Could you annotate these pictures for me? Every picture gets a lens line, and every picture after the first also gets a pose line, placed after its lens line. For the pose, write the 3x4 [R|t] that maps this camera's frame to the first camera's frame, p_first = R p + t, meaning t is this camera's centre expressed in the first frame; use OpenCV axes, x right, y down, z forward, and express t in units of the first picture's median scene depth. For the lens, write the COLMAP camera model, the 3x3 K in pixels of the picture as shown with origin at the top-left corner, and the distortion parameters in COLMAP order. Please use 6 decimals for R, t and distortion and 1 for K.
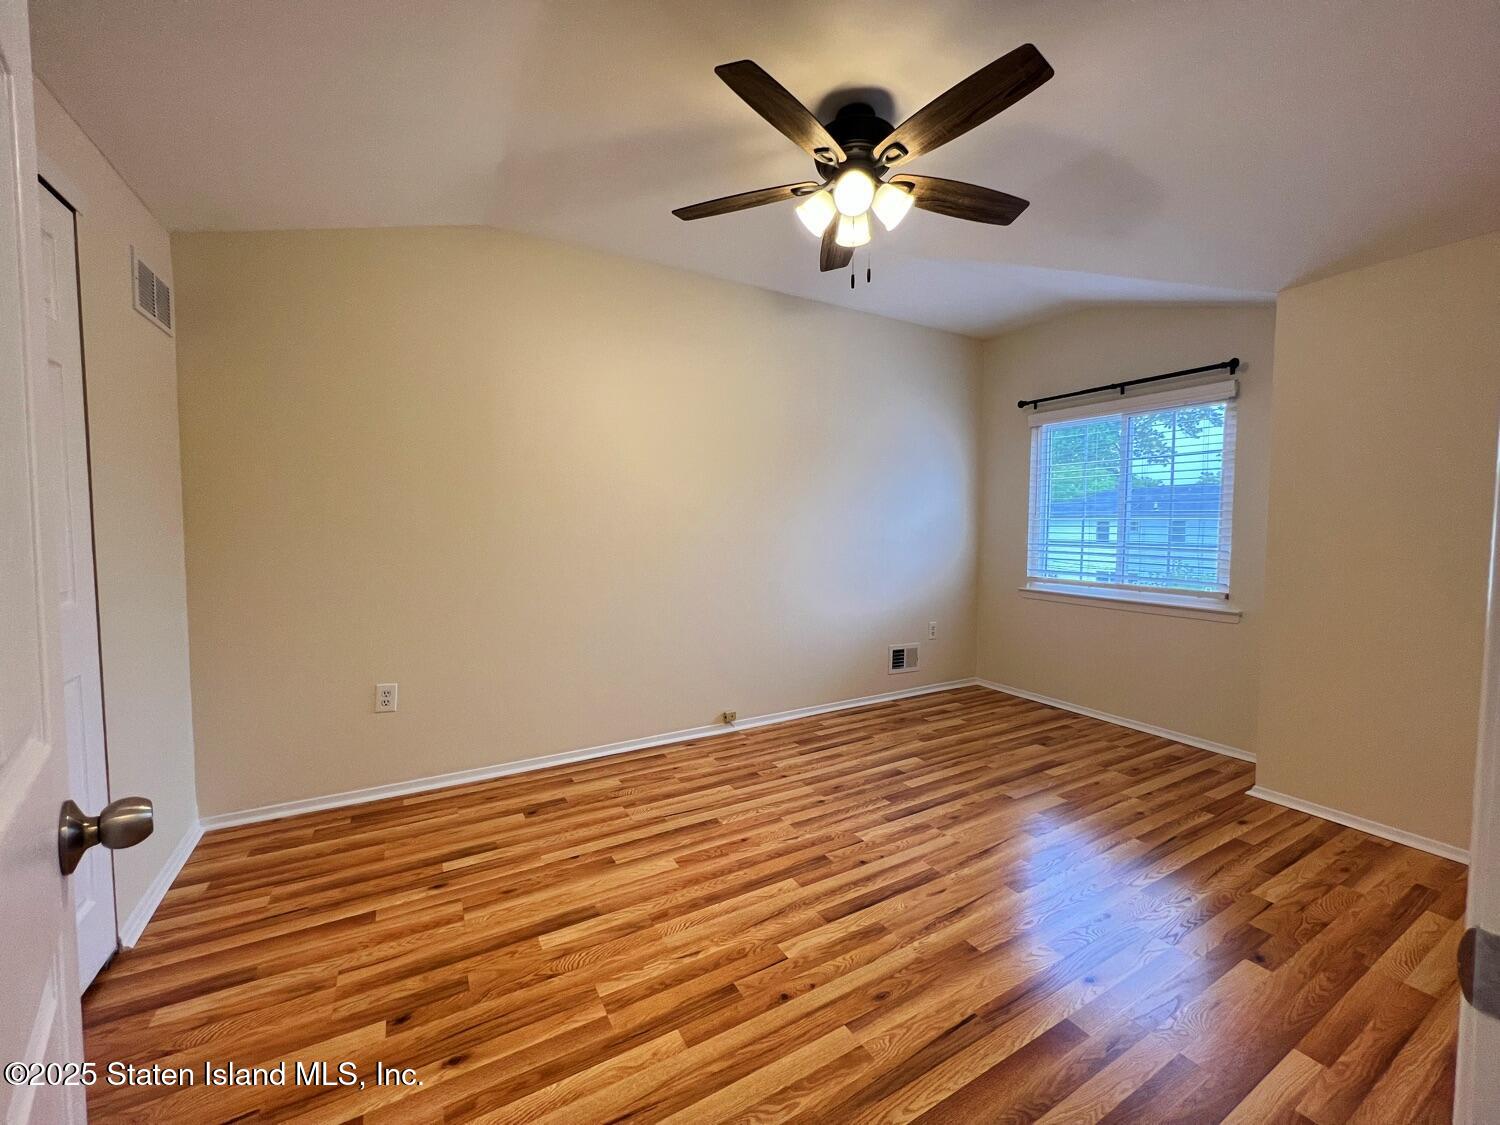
lens RADIAL K [[599.8, 0, 747.2], [0, 599.8, 558.7], [0, 0, 1]] dist [-0.003317, 0.000030]
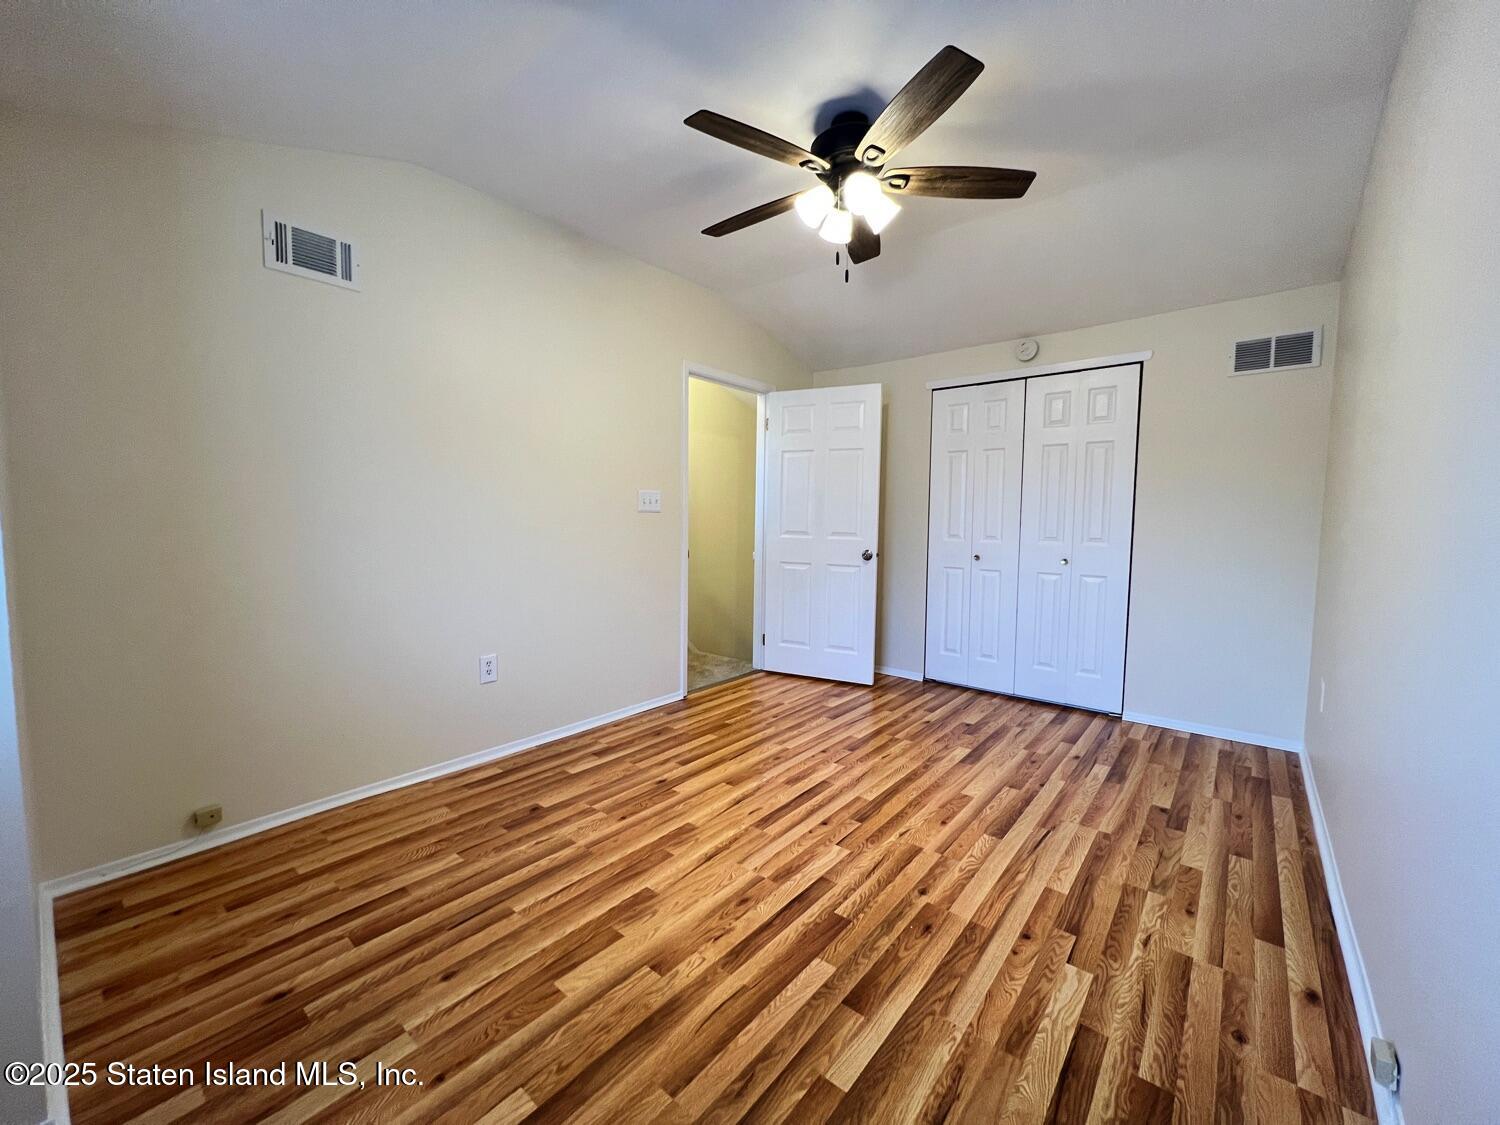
lens RADIAL K [[599.8, 0, 747.2], [0, 599.8, 558.7], [0, 0, 1]] dist [-0.003317, 0.000030]
pose [[-0.937201, 0.013522, -0.348529, 0.629087], [-0.031660, 0.991825, 0.123616, -0.072098], [0.347351, 0.126887, -0.929111, 1.730928]]
